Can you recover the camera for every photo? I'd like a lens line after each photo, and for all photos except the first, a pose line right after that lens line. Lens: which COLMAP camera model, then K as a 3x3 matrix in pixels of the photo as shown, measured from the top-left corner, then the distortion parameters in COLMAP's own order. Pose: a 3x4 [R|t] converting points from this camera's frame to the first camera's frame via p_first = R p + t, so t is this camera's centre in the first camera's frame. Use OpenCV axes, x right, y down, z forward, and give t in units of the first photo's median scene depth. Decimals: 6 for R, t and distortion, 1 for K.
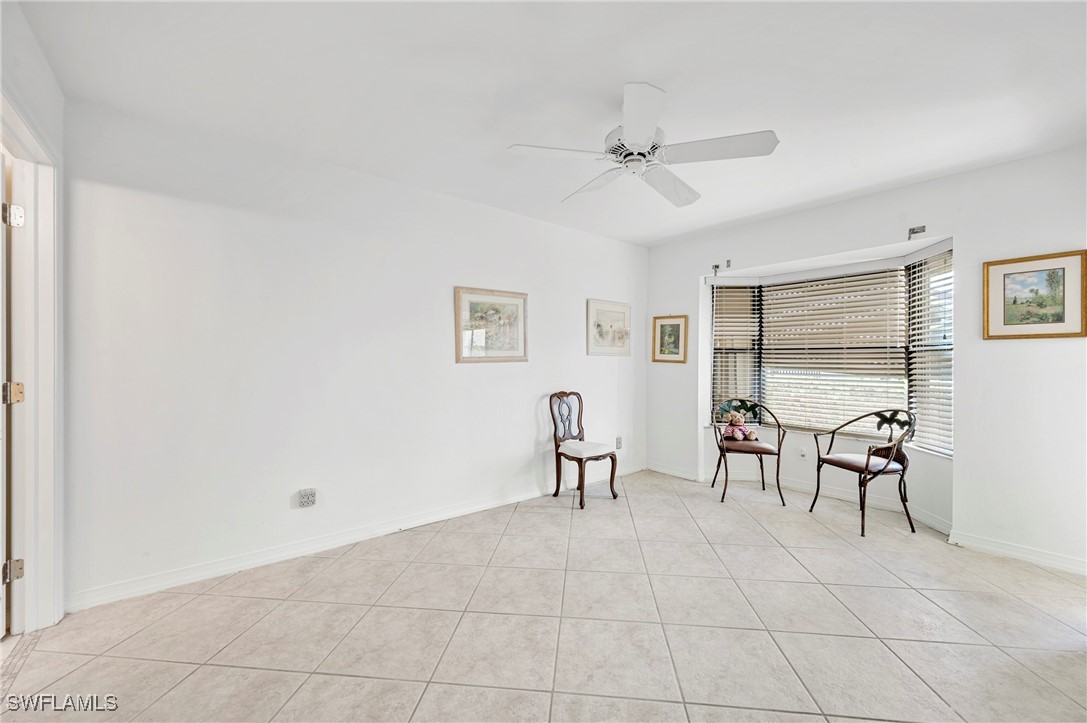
lens RADIAL K [[447.4, 0, 543.5], [0, 447.4, 361.5], [0, 0, 1]] dist [0.001678, 0.000155]
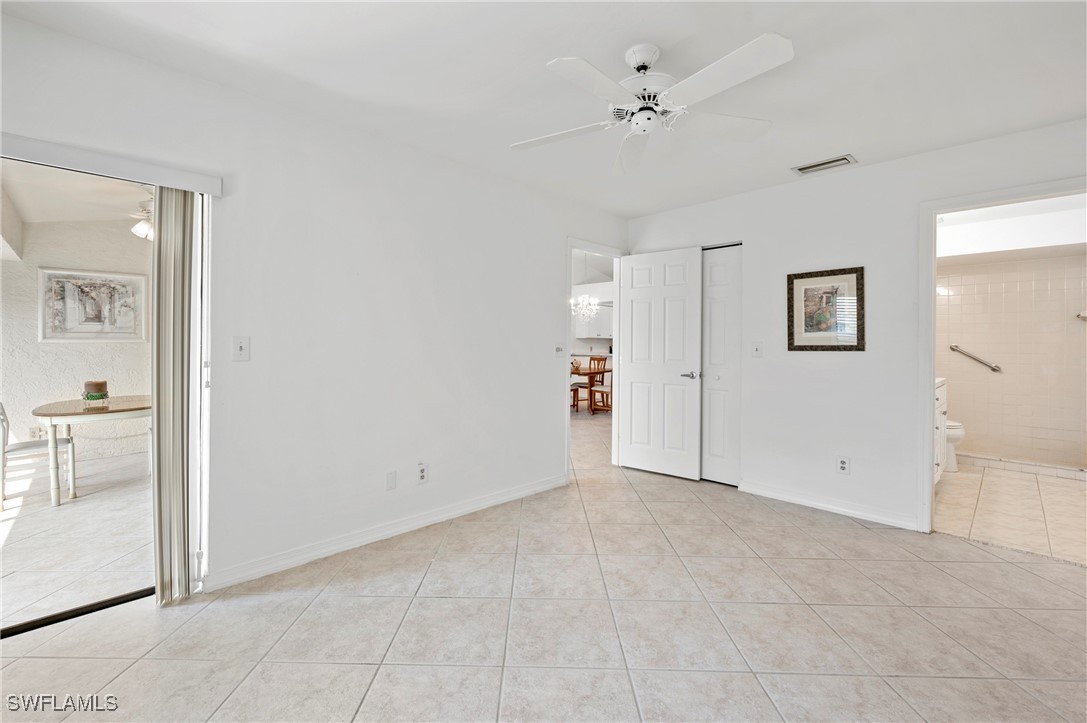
lens RADIAL K [[458.2, 0, 538.1], [0, 458.2, 342.3], [0, 0, 1]] dist [0.001022, 0.000067]
pose [[-0.995938, -0.009828, -0.089504, 0.531889], [-0.010168, 0.999943, 0.003345, -0.011890], [0.089466, 0.004241, -0.995981, 2.052786]]
